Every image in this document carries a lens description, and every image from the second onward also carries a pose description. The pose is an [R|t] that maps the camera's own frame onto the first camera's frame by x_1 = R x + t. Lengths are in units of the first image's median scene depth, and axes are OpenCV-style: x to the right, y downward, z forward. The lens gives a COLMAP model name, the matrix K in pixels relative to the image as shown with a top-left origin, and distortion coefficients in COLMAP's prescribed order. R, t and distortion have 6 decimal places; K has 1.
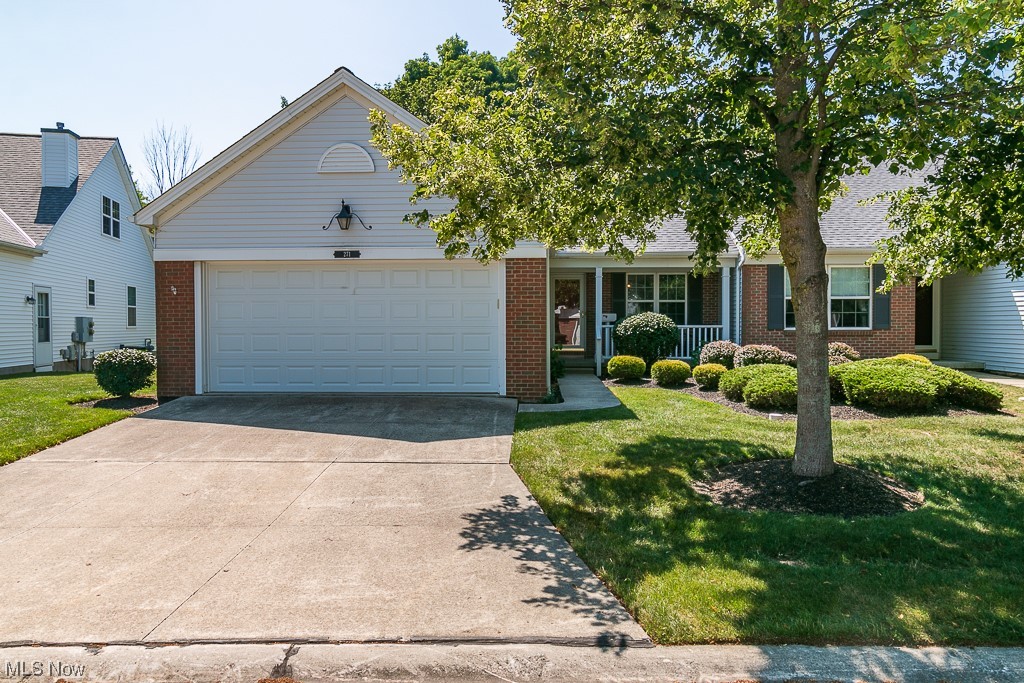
lens RADIAL K [[728.1, 0, 512.1], [0, 728.1, 327.6], [0, 0, 1]] dist [-0.002593, -0.003341]
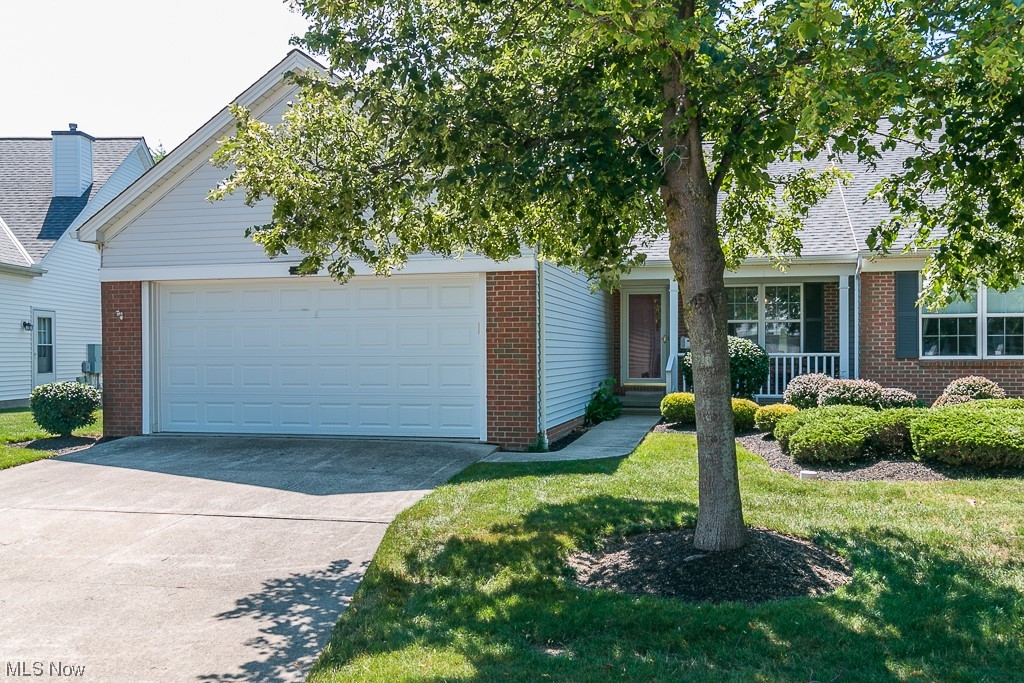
lens RADIAL K [[932.4, 0, 512.0], [0, 932.4, 341.5], [0, 0, 1]] dist [0.000918, -0.022845]
pose [[0.982857, -0.003901, -0.184328, 0.213653], [0.001362, 0.999902, -0.013899, -0.003201], [0.184364, 0.013410, 0.982767, -0.013089]]
